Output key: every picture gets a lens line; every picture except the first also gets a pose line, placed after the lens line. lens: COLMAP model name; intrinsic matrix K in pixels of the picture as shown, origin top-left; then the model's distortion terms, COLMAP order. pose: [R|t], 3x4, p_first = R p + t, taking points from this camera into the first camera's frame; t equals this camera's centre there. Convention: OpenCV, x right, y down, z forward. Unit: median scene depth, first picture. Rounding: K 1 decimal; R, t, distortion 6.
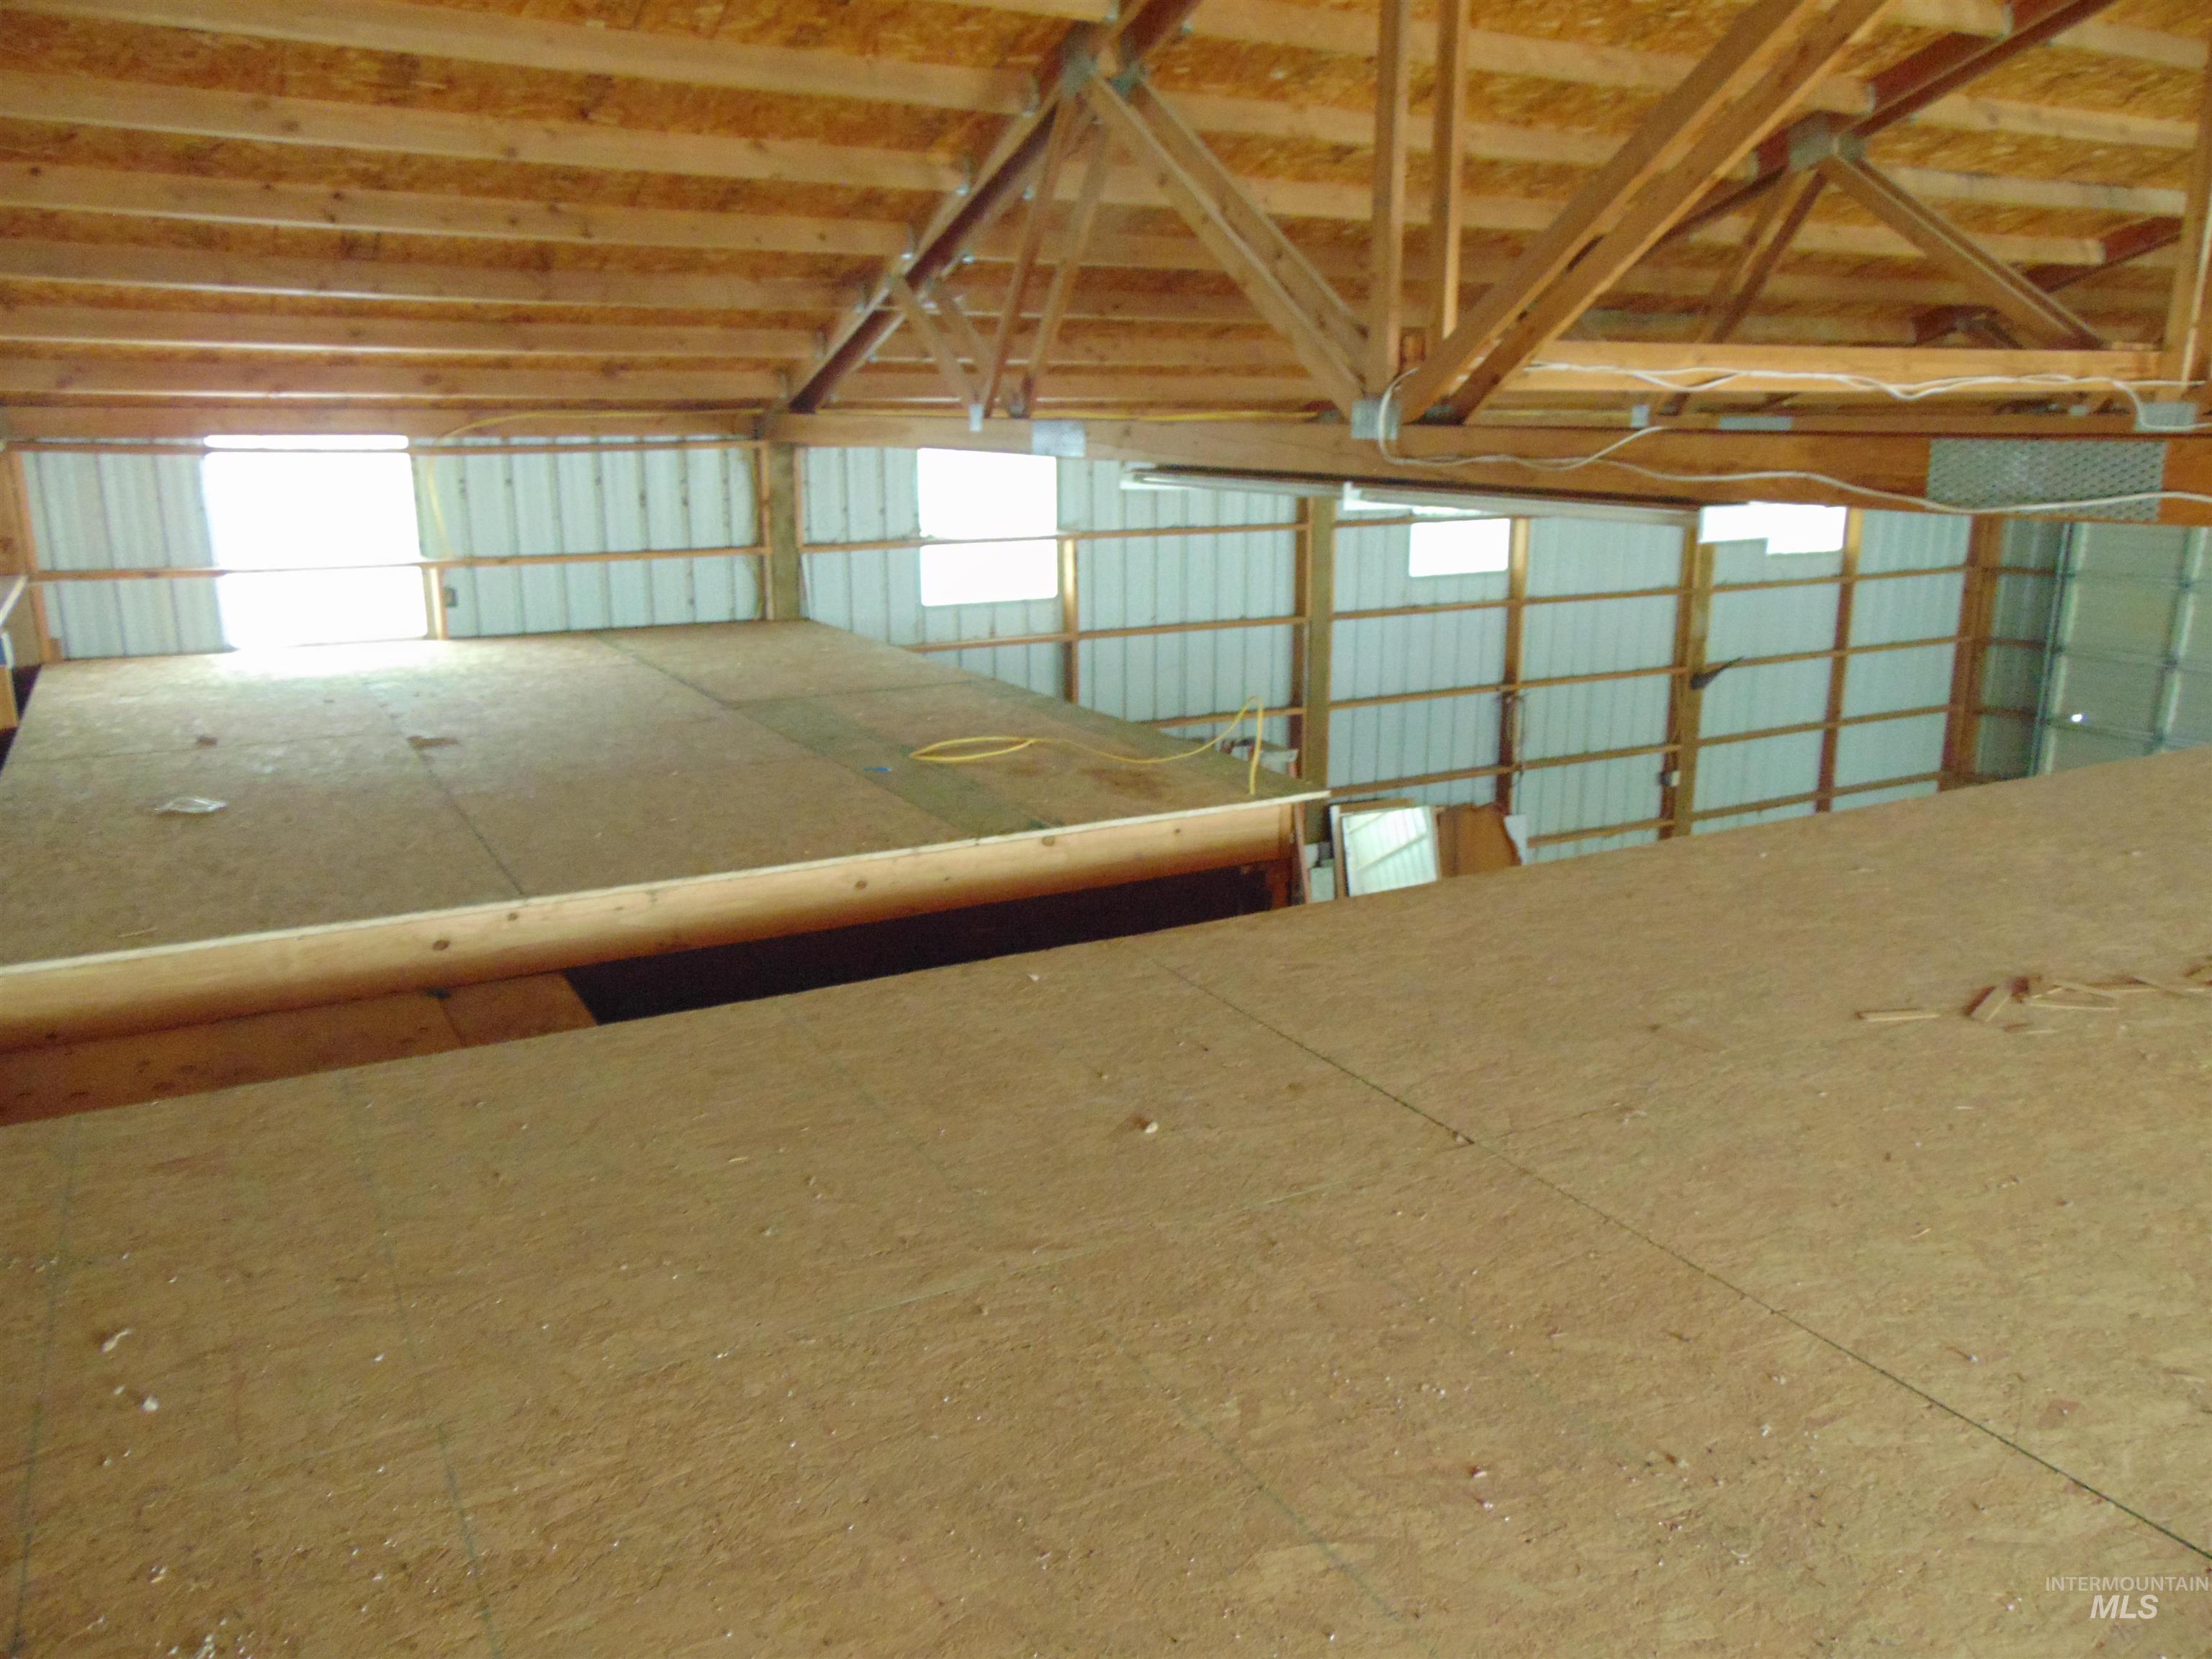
lens RADIAL K [[1645.2, 0, 1099.9], [0, 1645.2, 834.1], [0, 0, 1]] dist [-0.023727, 0.033560]
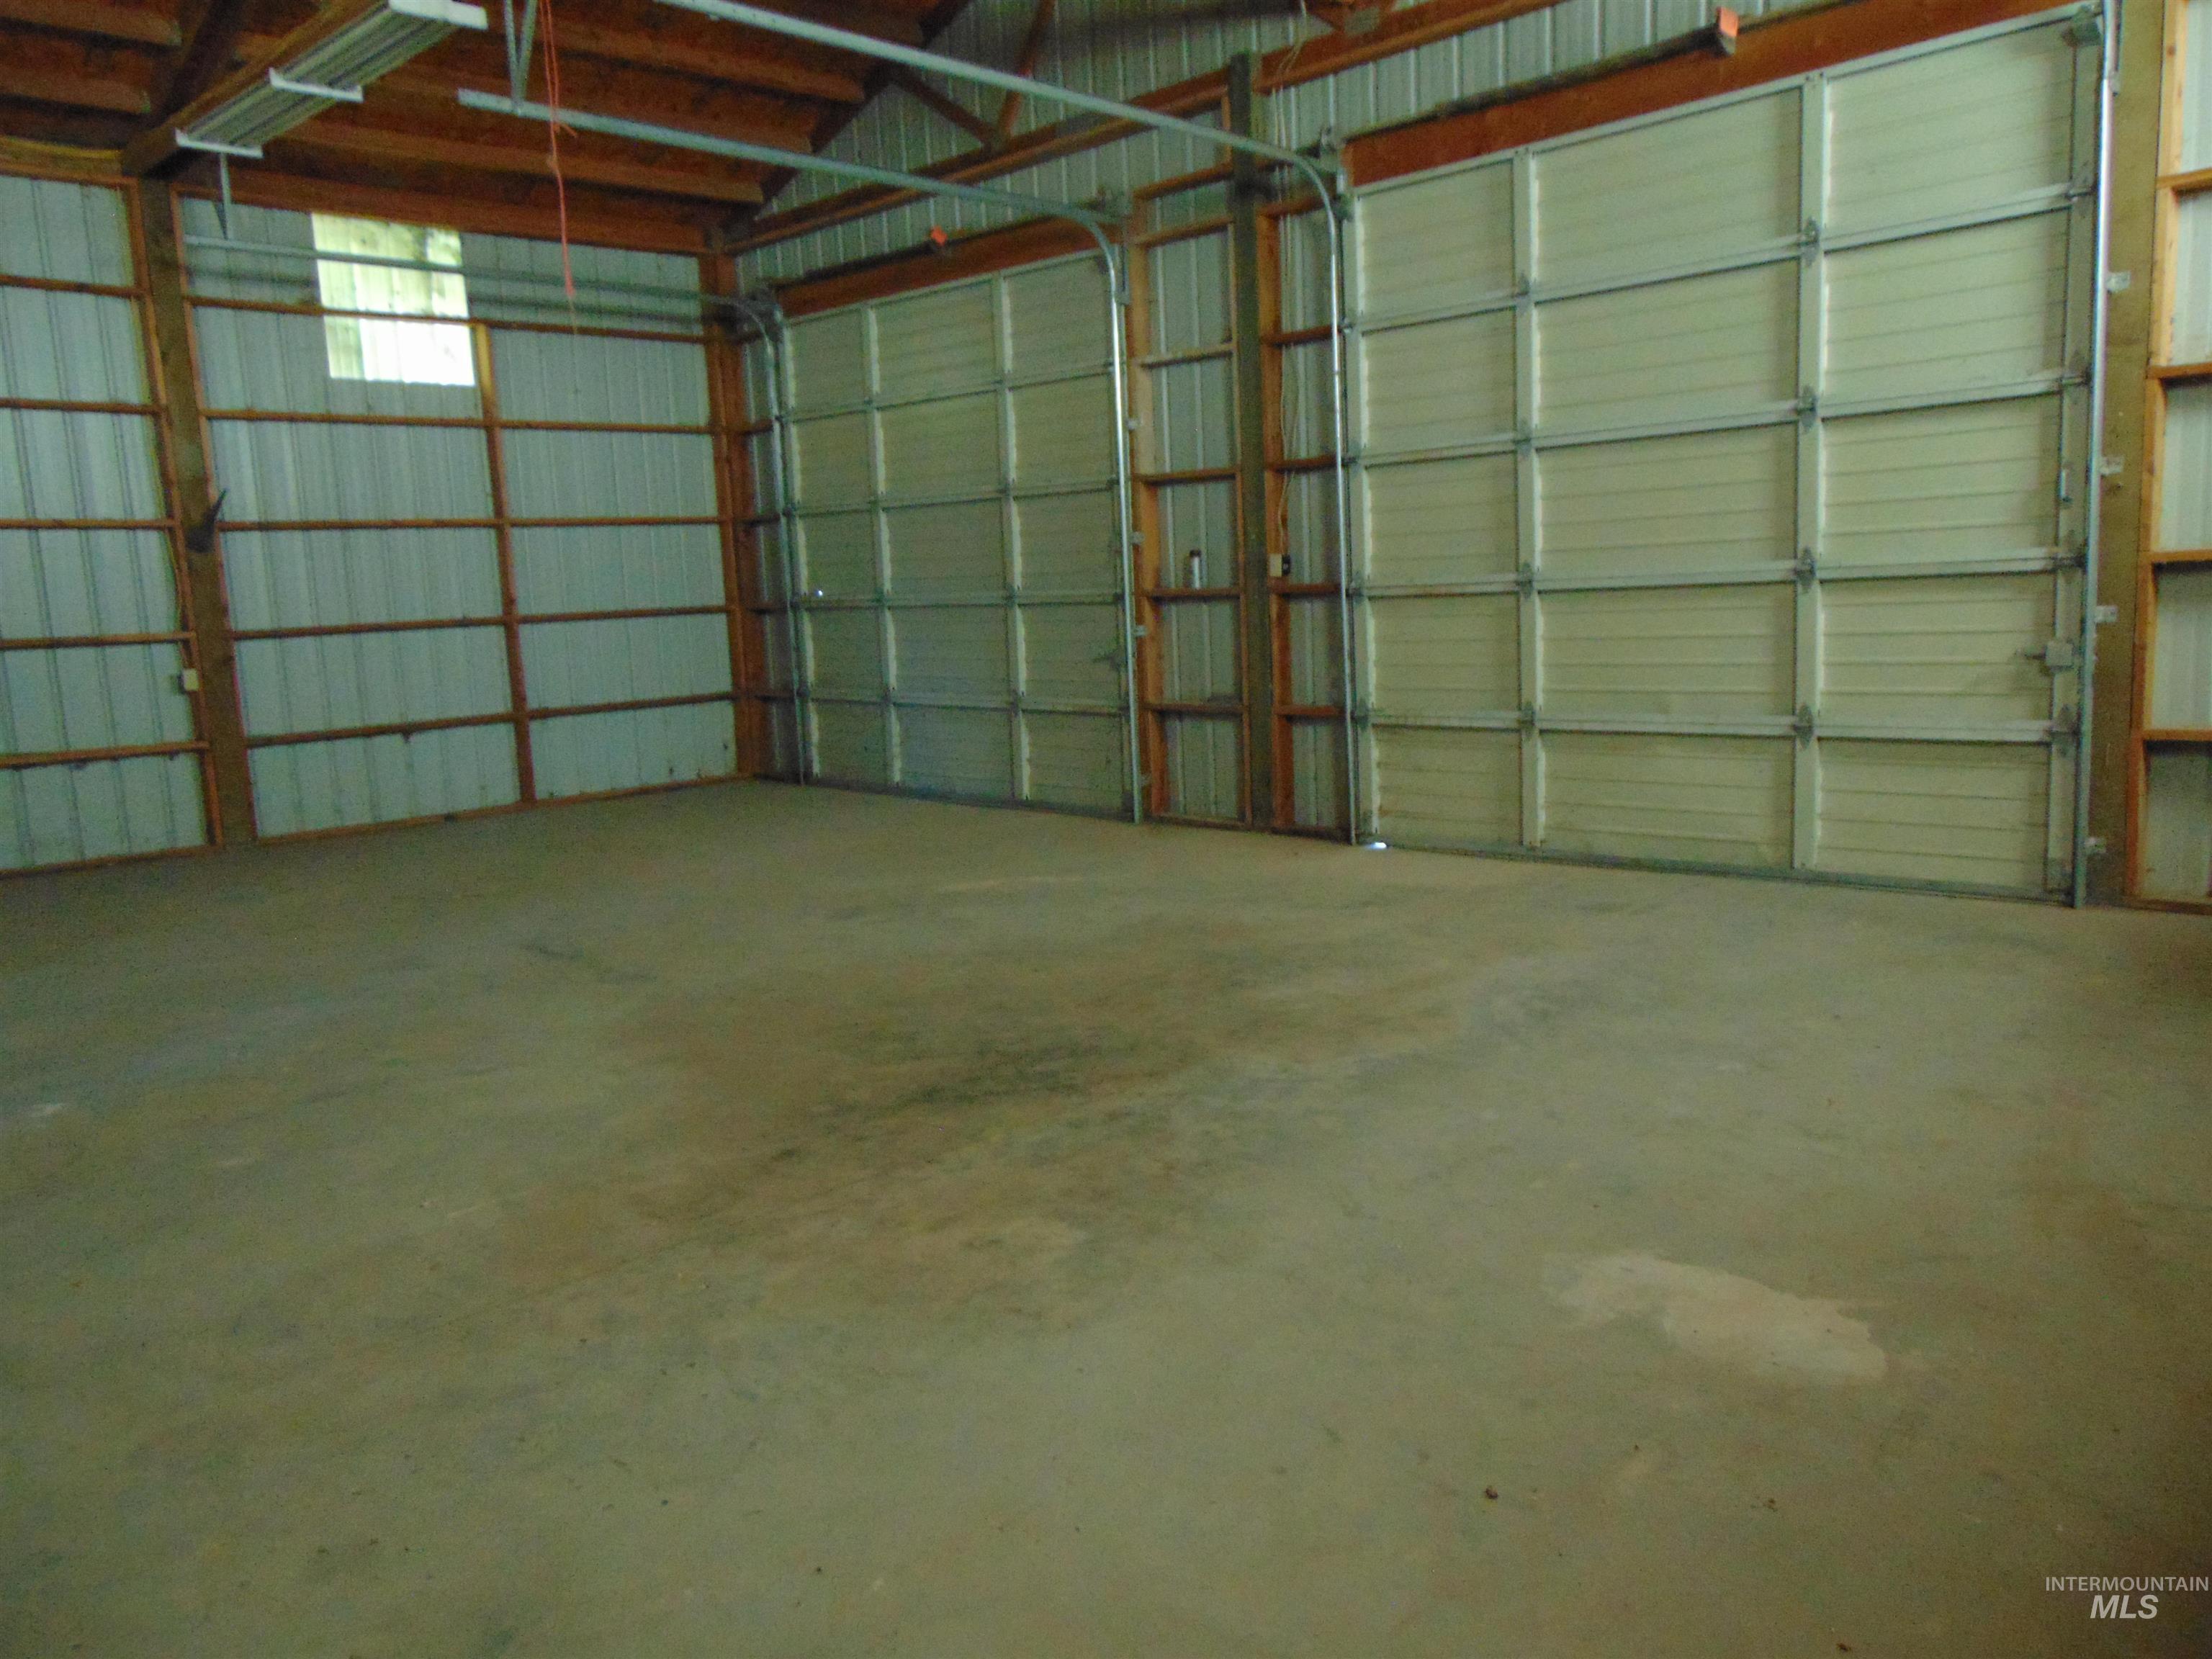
lens RADIAL K [[1645.2, 0, 1125.5], [0, 1645.2, 832.0], [0, 0, 1]] dist [-0.023727, 0.033560]
pose [[0.951260, -0.083412, 0.296896, 0.500930], [0.113325, 0.989917, -0.084981, 0.128892], [-0.286814, 0.114485, 0.951121, 0.223874]]
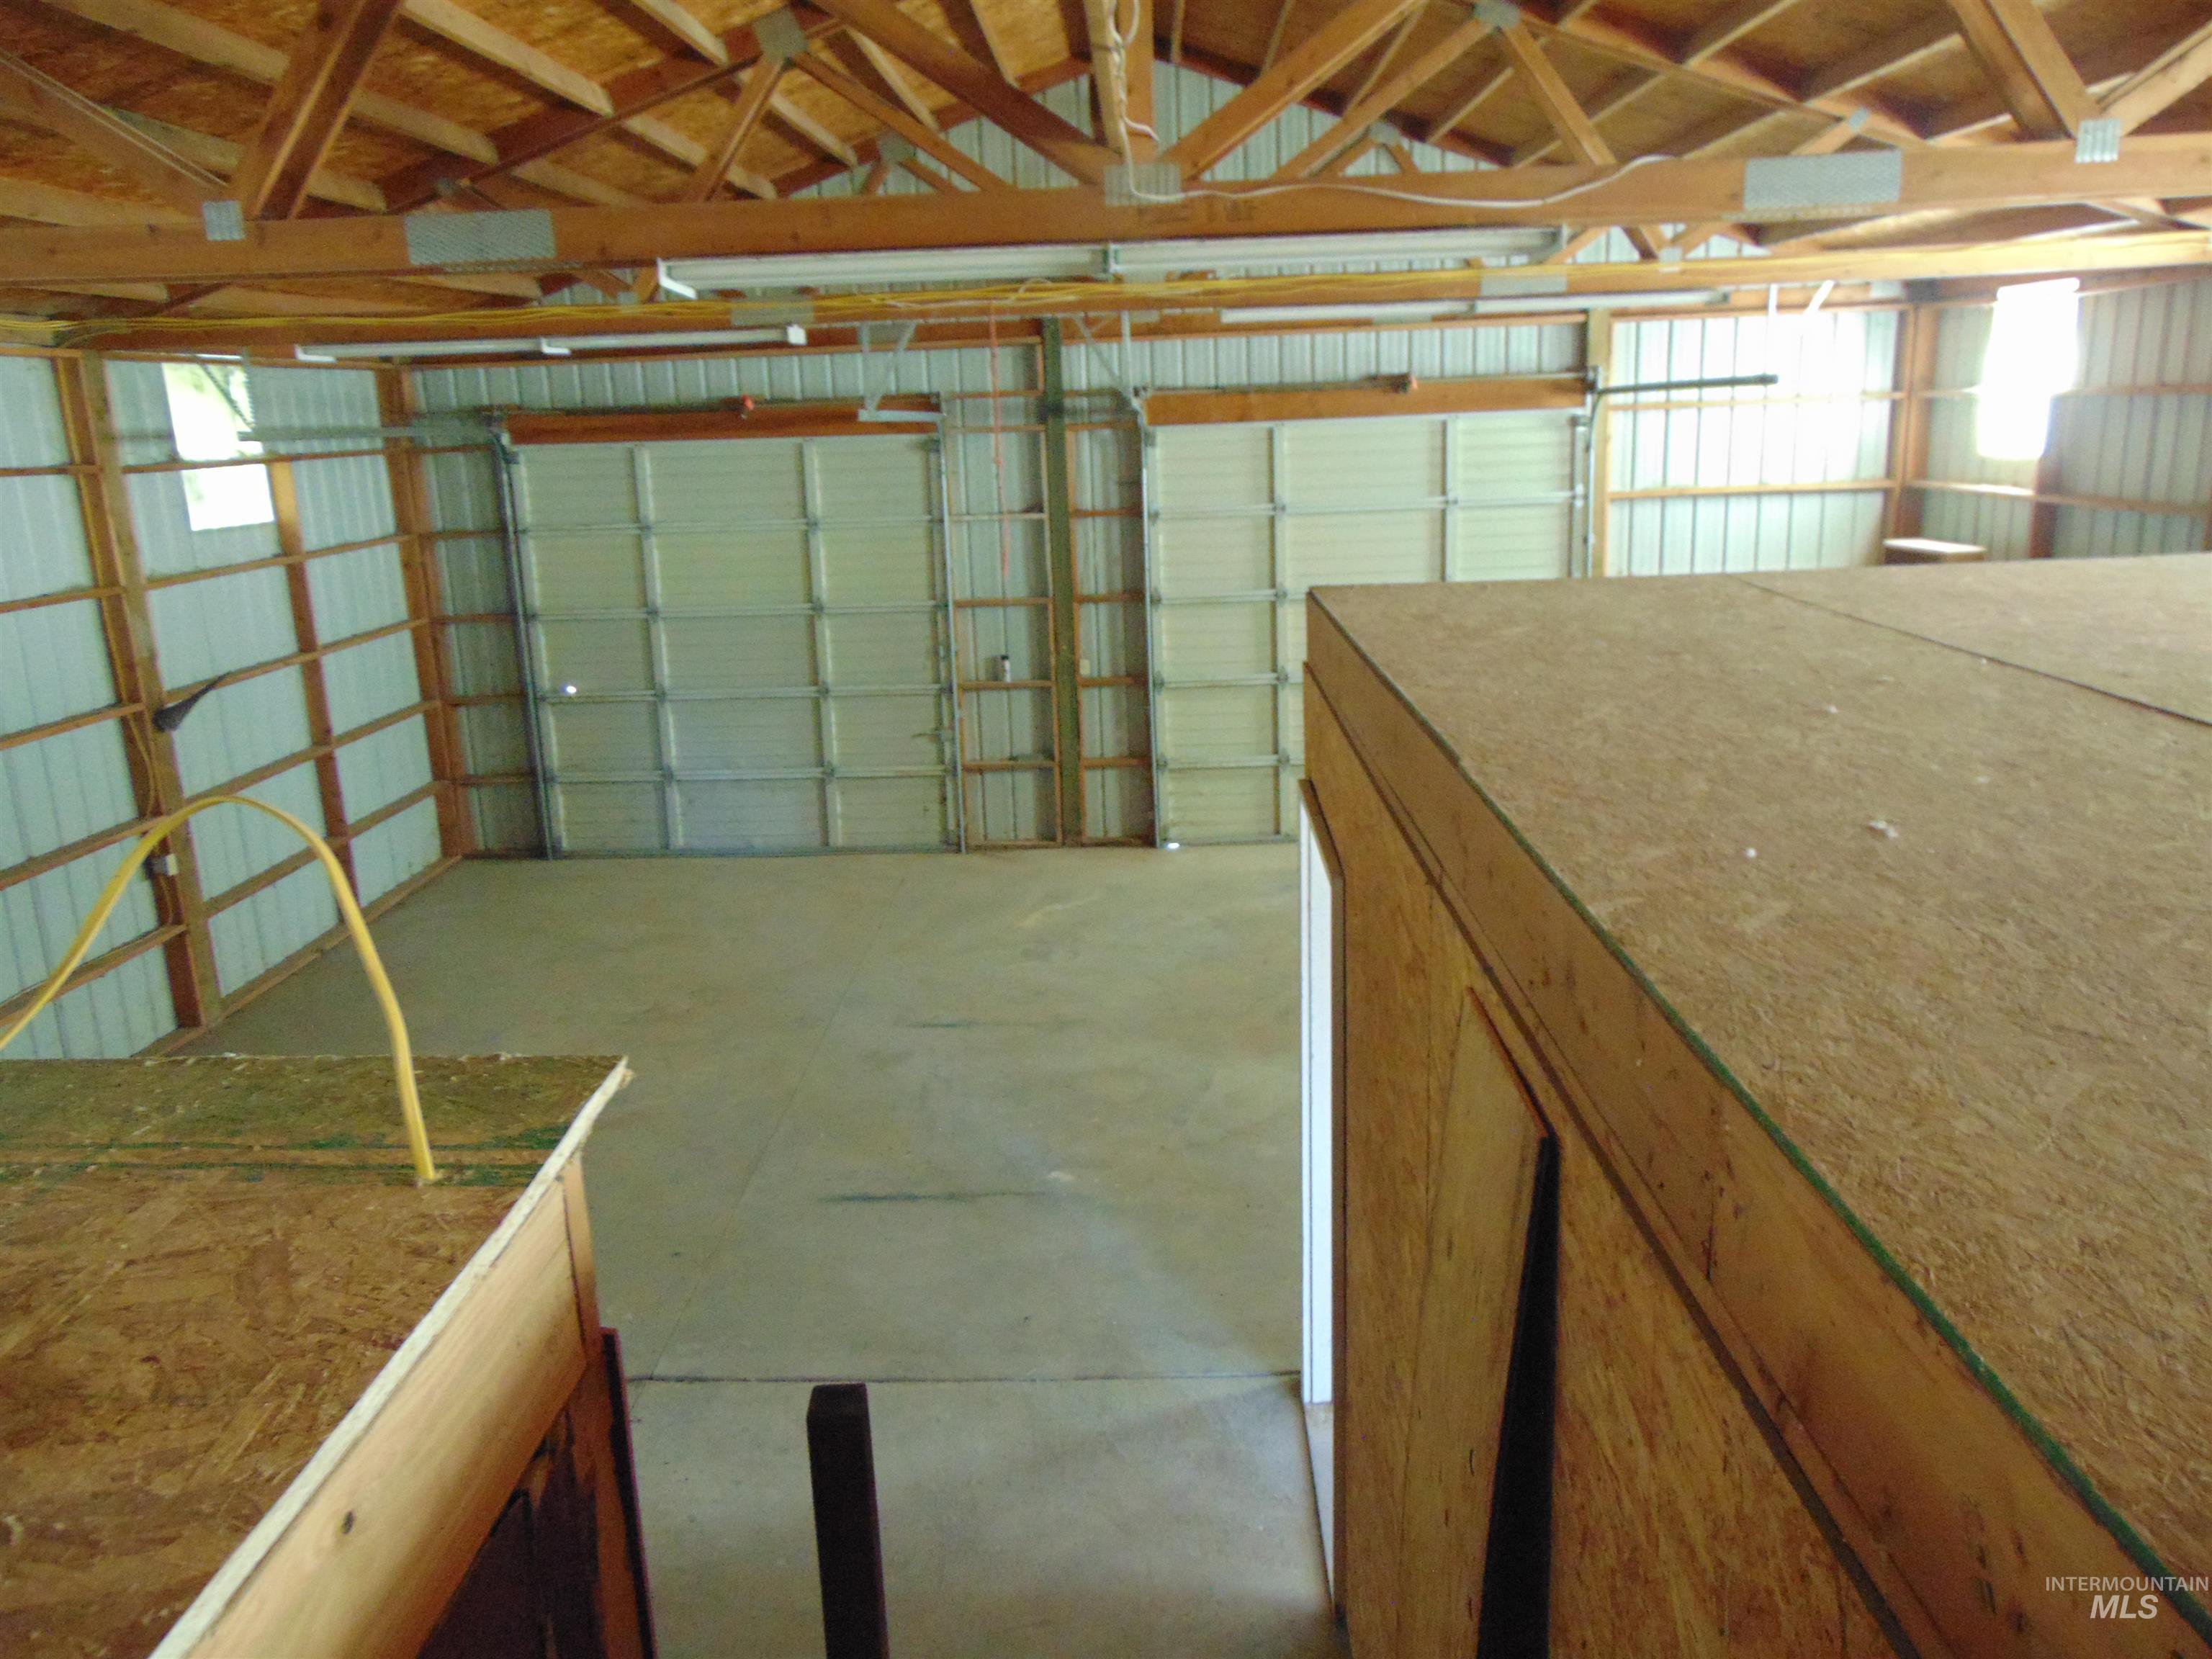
lens RADIAL K [[1645.2, 0, 1101.8], [0, 1645.2, 827.9], [0, 0, 1]] dist [-0.023727, 0.033560]
pose [[0.500634, -0.227270, 0.835293, -0.018125], [0.246642, 0.962376, 0.114021, -0.029894], [-0.829779, 0.148936, 0.537852, 0.302099]]
